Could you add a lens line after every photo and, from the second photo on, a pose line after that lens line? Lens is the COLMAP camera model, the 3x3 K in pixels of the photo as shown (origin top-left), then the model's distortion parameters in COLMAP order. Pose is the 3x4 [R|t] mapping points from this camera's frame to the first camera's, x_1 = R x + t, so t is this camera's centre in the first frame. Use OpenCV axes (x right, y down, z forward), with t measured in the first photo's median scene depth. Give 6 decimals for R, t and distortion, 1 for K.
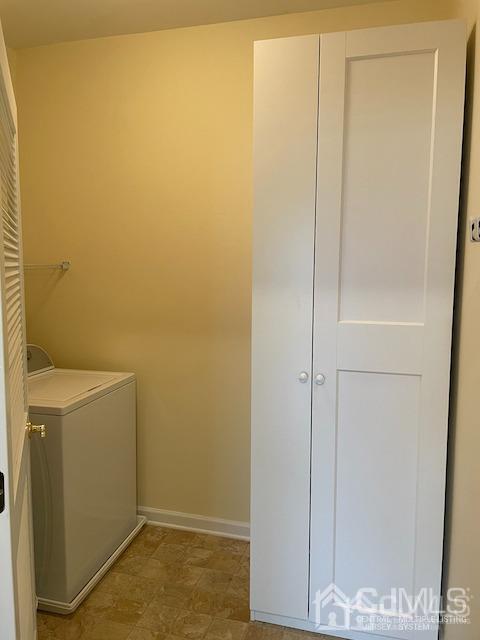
lens RADIAL K [[481.4, 0, 239.0], [0, 481.4, 319.5], [0, 0, 1]] dist [0.022182, -0.043299]
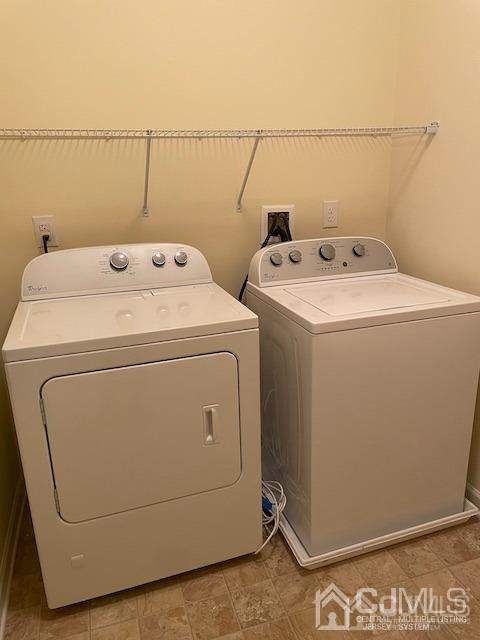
lens RADIAL K [[481.4, 0, 240.8], [0, 481.4, 318.9], [0, 0, 1]] dist [0.022182, -0.043299]
pose [[0.542473, 0.230392, -0.807863, 0.117598], [-0.064830, 0.970271, 0.233176, 0.011189], [0.837568, -0.074118, 0.541283, 0.380718]]
